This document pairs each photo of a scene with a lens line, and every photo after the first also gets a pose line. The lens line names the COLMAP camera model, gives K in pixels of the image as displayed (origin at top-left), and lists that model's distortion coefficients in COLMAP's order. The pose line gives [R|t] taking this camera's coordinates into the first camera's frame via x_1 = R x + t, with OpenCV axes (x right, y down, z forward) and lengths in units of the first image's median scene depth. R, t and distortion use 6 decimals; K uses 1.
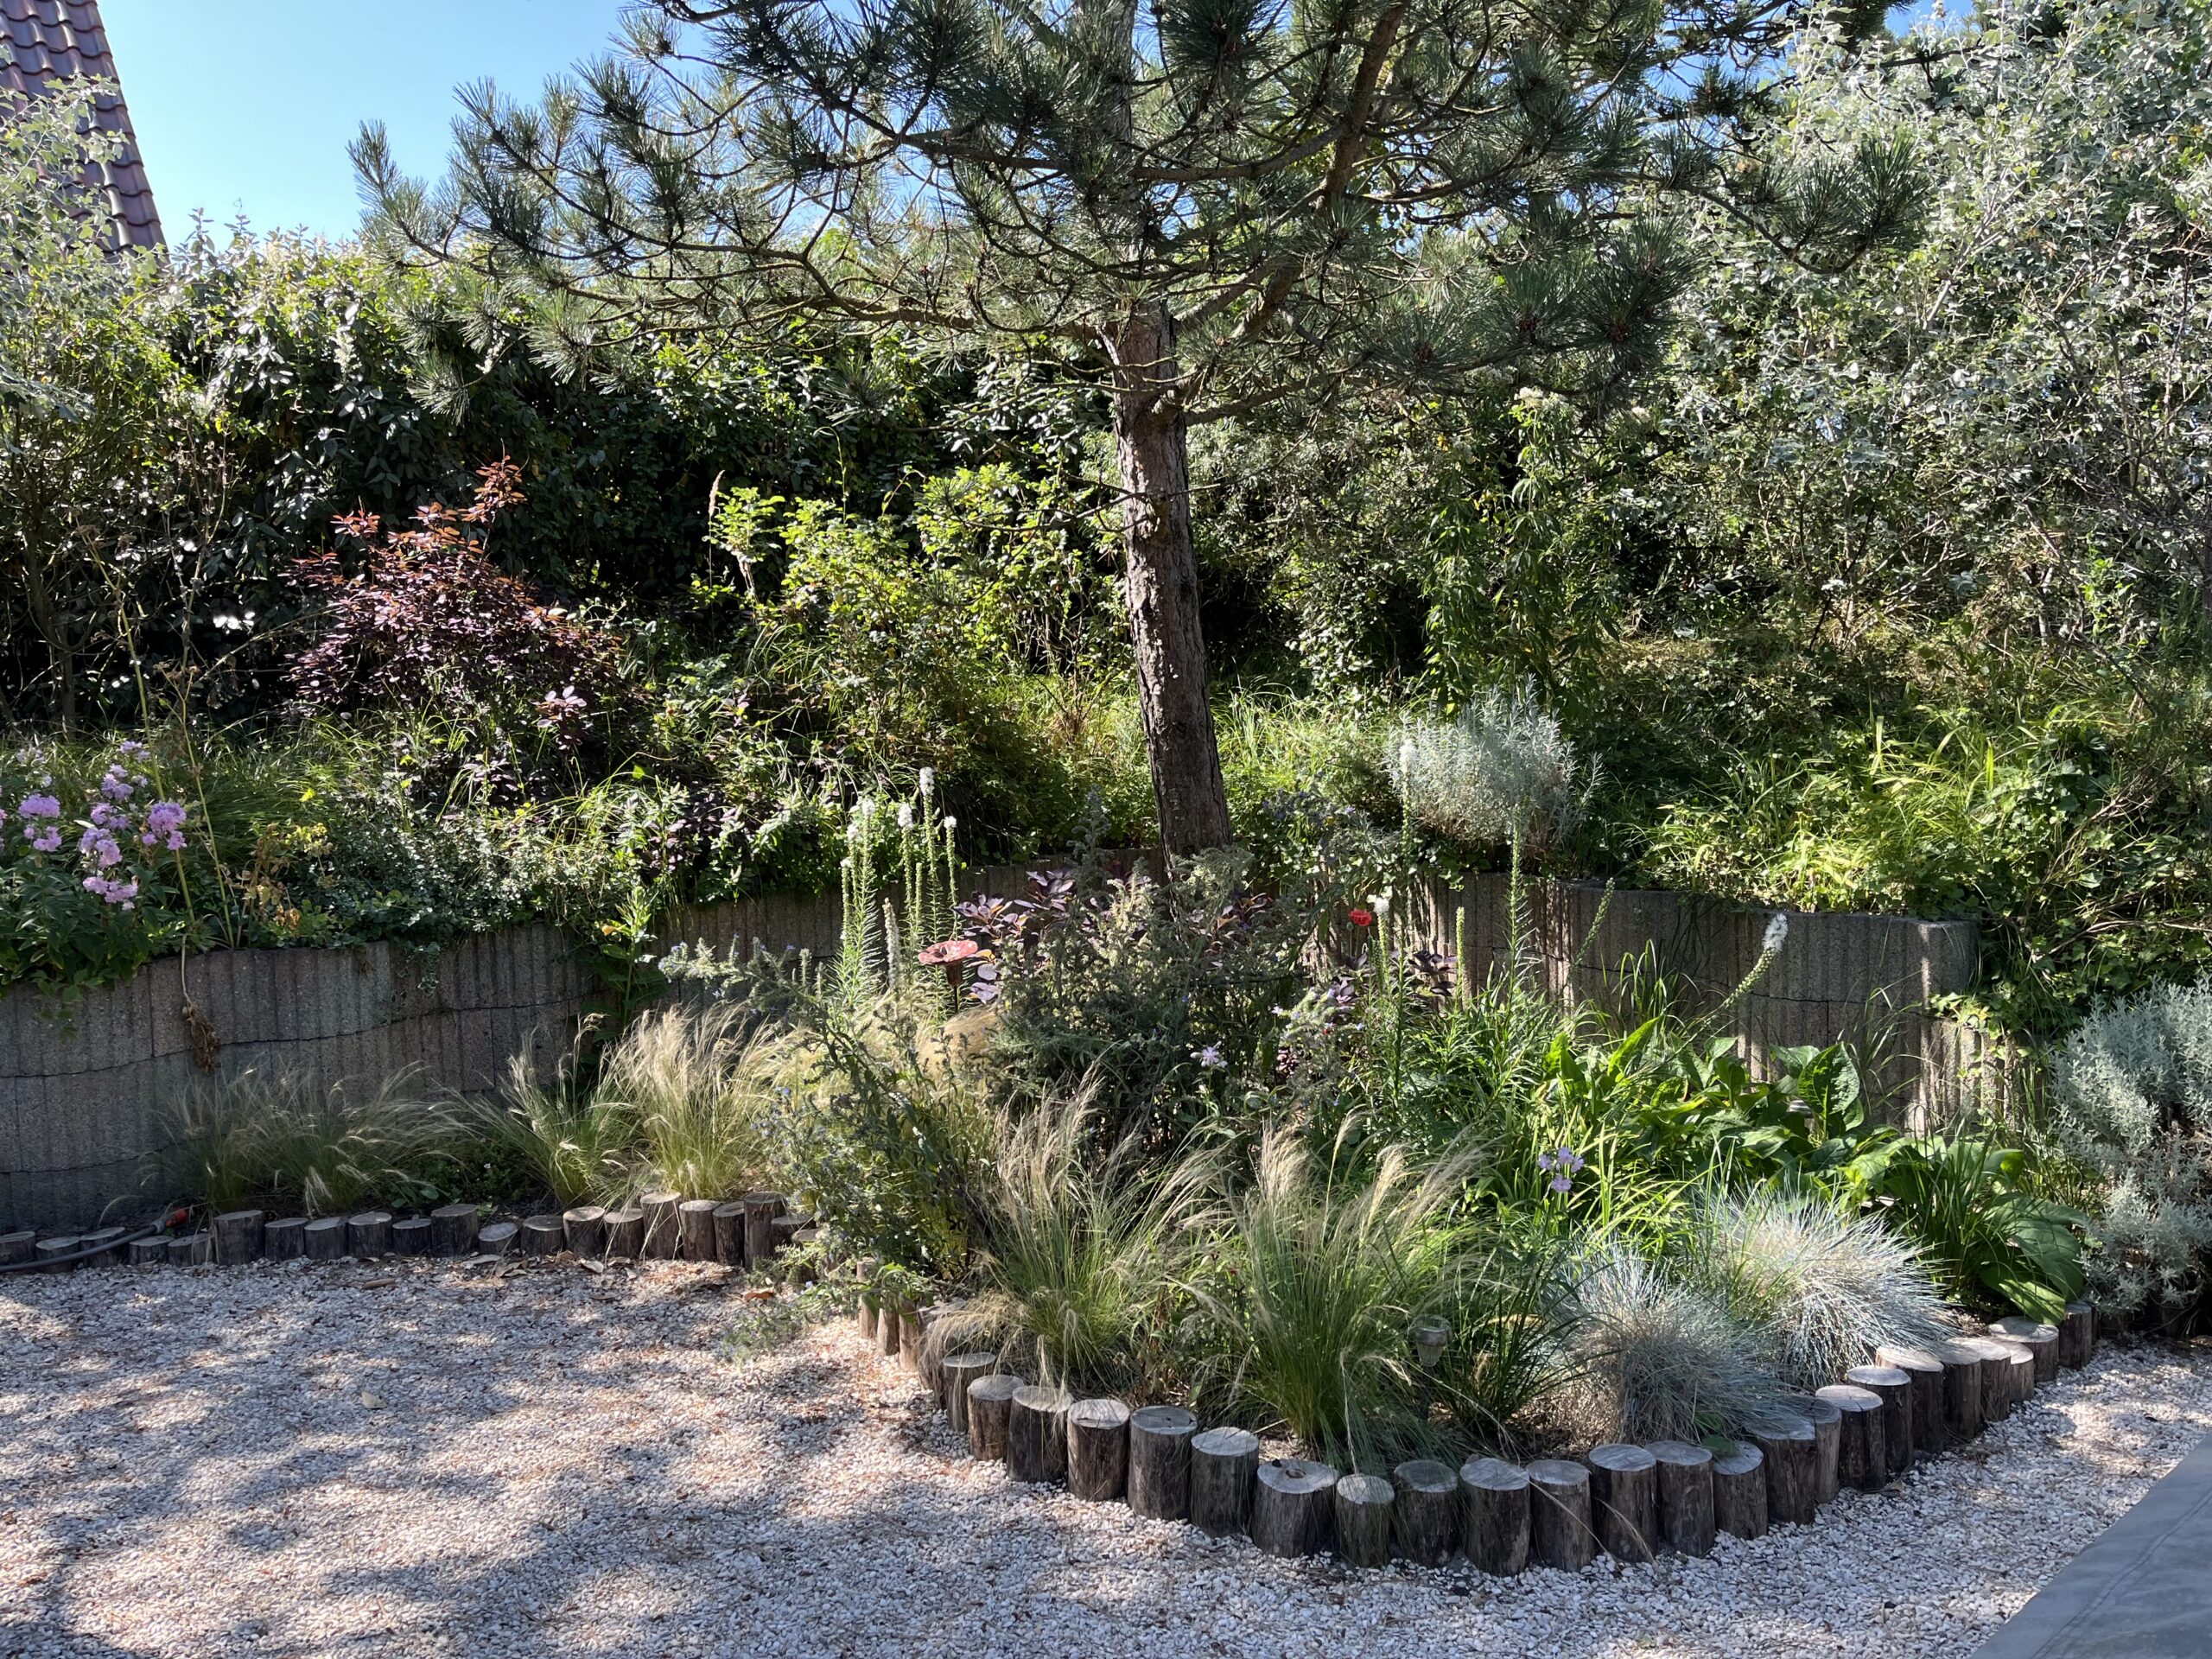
lens RADIAL K [[1690.5, 0, 1097.8], [0, 1690.5, 837.8], [0, 0, 1]] dist [0.049742, -0.061467]
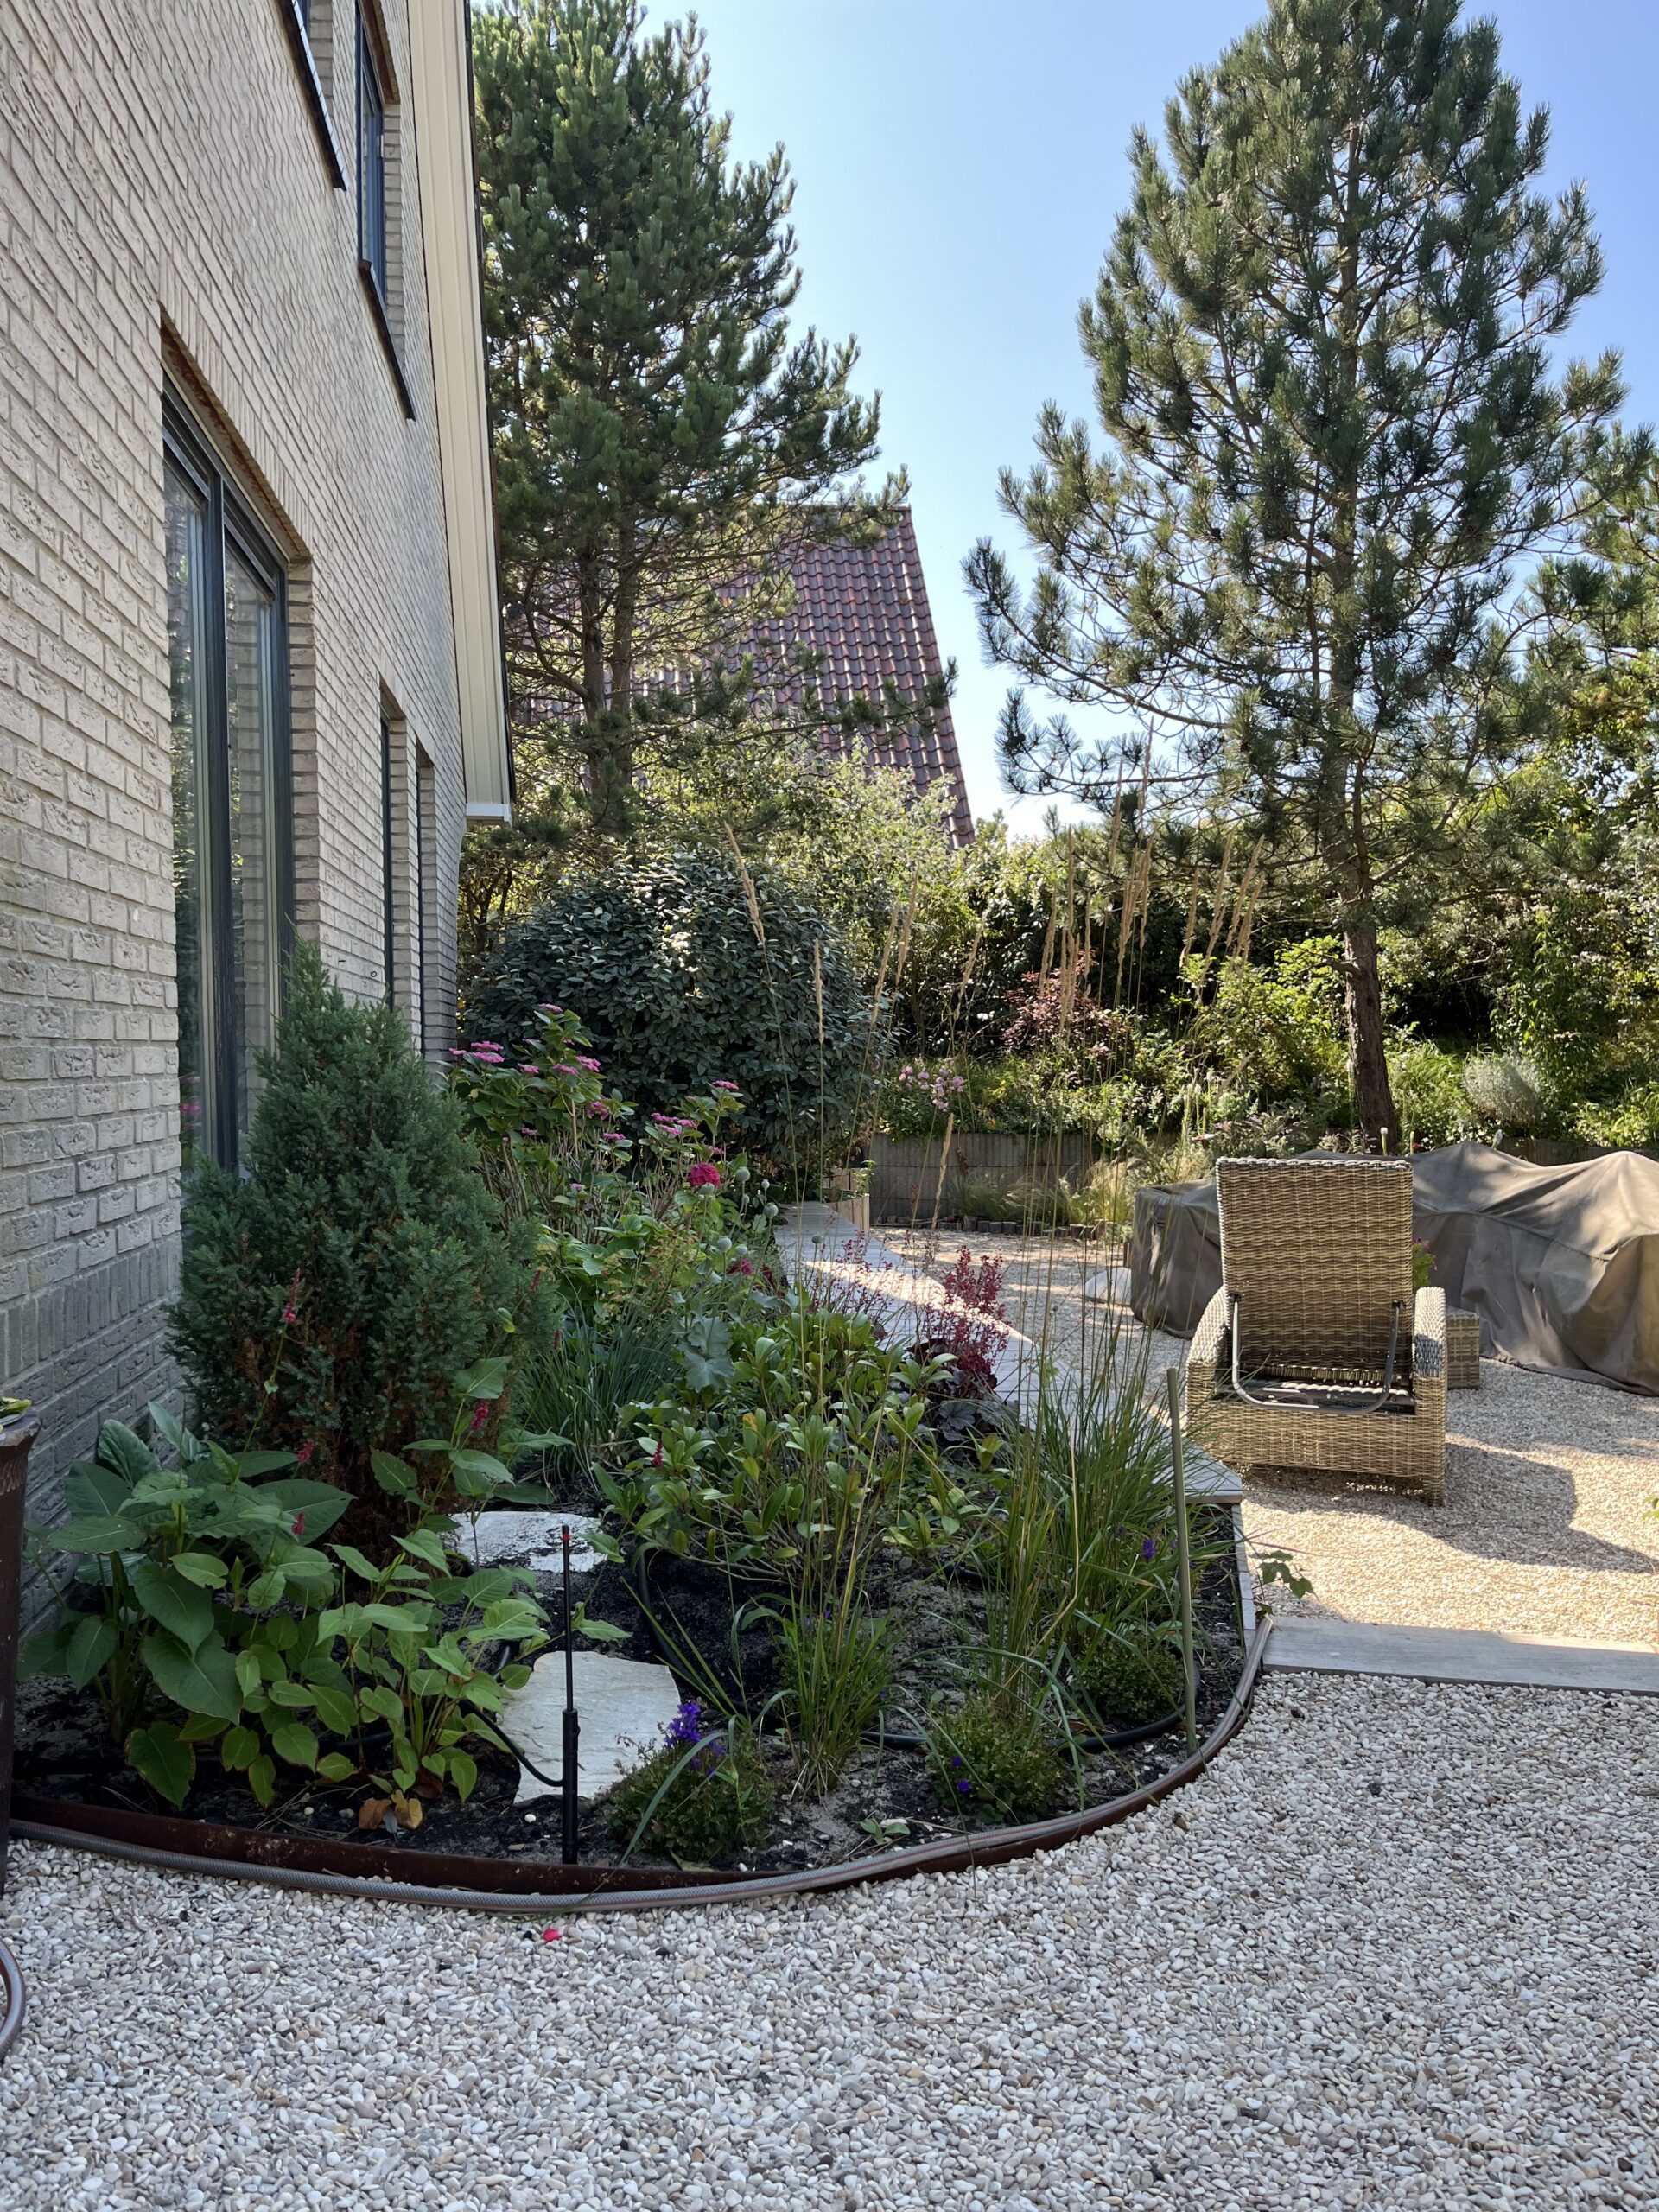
lens RADIAL K [[1690.5, 0, 826.1], [0, 1690.5, 1106.9], [0, 0, 1]] dist [0.049742, -0.061467]
pose [[0.840430, 0.031510, -0.541003, 0.641820], [-0.067333, 0.996644, -0.046552, 0.136577], [0.537721, 0.075551, 0.839731, -1.191582]]
